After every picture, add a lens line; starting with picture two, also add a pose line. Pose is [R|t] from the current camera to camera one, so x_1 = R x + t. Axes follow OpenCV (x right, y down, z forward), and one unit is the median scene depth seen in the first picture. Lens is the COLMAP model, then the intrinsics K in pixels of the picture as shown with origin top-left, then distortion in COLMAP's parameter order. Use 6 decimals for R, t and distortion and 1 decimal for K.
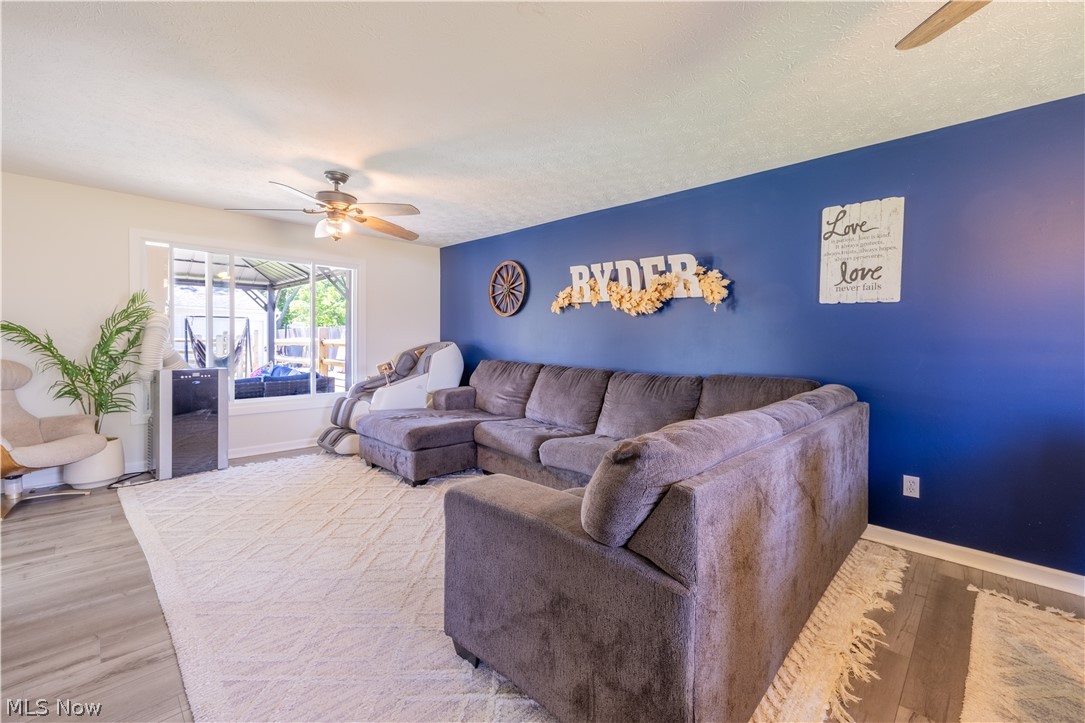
lens RADIAL K [[451.2, 0, 540.3], [0, 451.2, 349.8], [0, 0, 1]] dist [-0.003351, -0.000787]
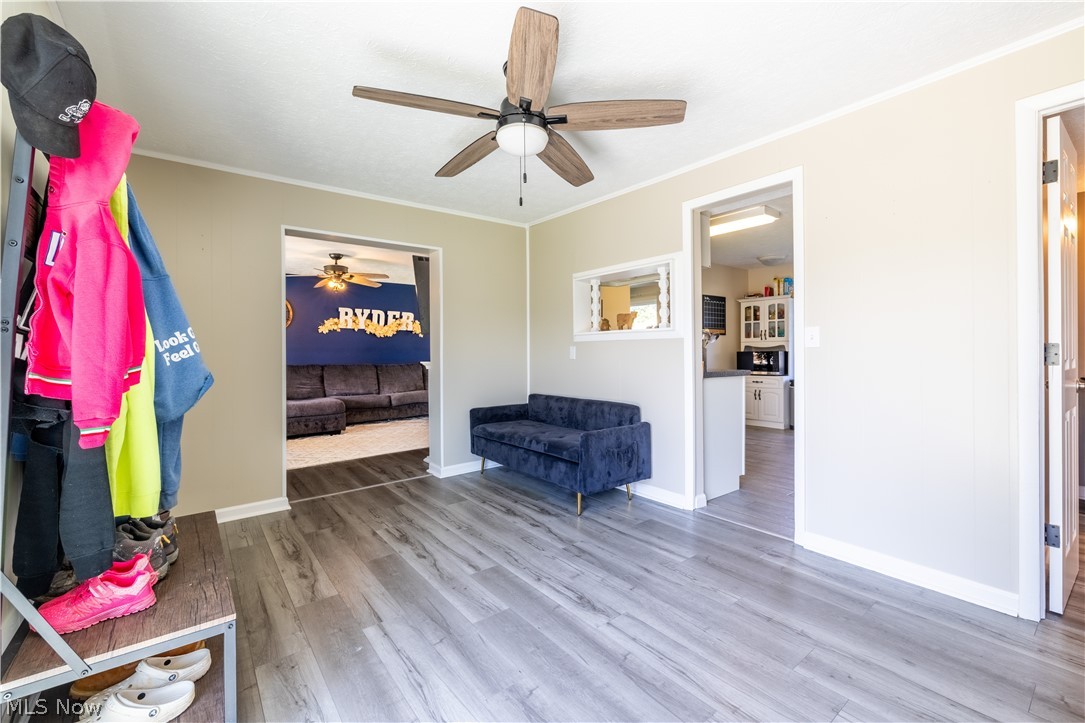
lens RADIAL K [[464.8, 0, 538.8], [0, 464.8, 351.5], [0, 0, 1]] dist [-0.000634, 0.000371]
pose [[0.133301, -0.010987, 0.991015, -2.125628], [0.035129, 0.999363, 0.006355, 0.001596], [-0.990453, 0.033966, 0.133602, 0.002023]]
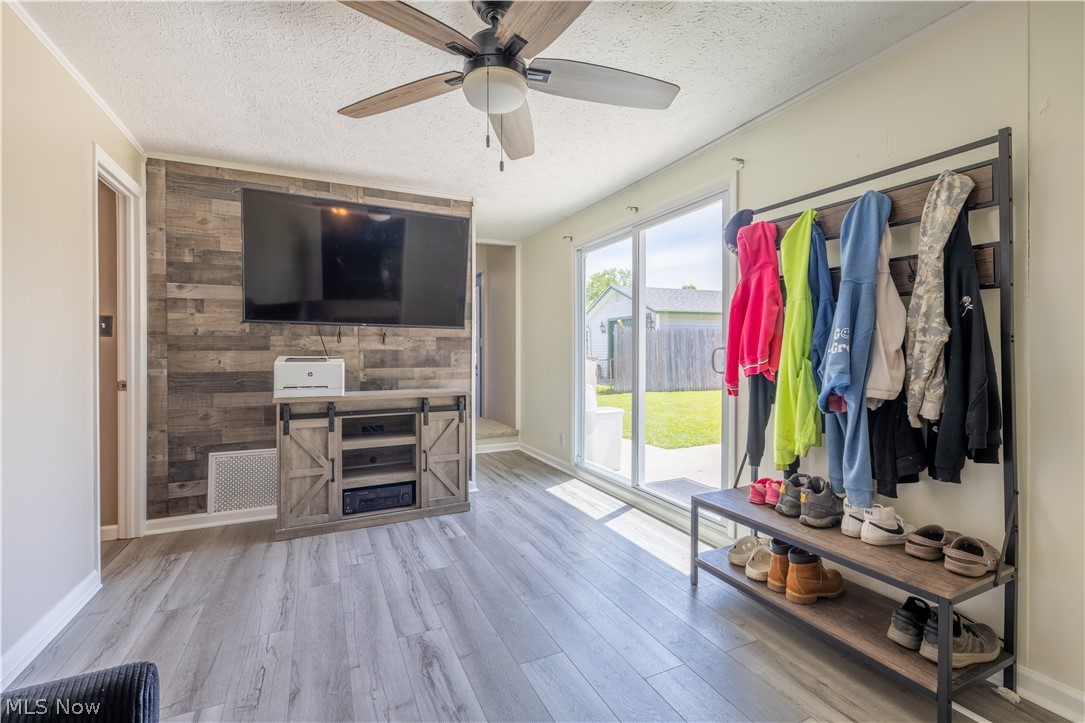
lens RADIAL K [[464.8, 0, 541.6], [0, 464.8, 355.9], [0, 0, 1]] dist [-0.000634, 0.000371]
pose [[-0.328570, -0.002933, -0.944475, -1.024836], [-0.028124, 0.999582, 0.006680, -0.000870], [0.944061, 0.028758, -0.328515, 0.323710]]
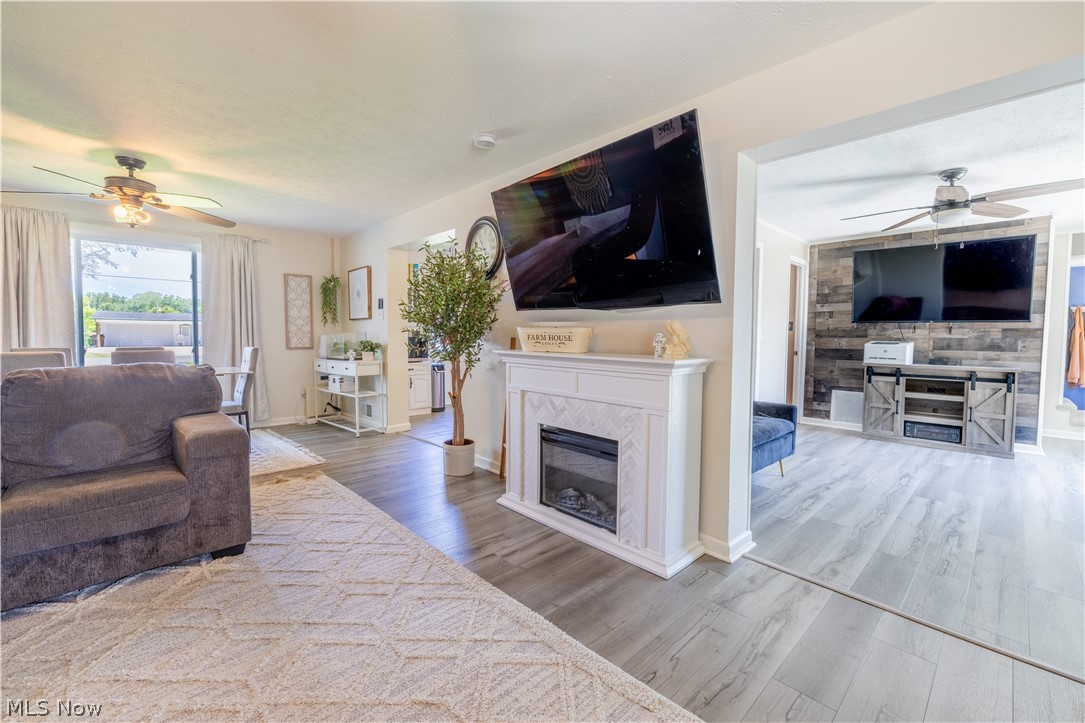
lens RADIAL K [[451.2, 0, 537.7], [0, 451.2, 356.7], [0, 0, 1]] dist [-0.003351, -0.000787]
pose [[-0.999495, -0.020986, 0.023861, -0.566287], [-0.019184, 0.997119, 0.073383, -0.019241], [-0.025332, 0.072889, -0.997018, 1.184061]]
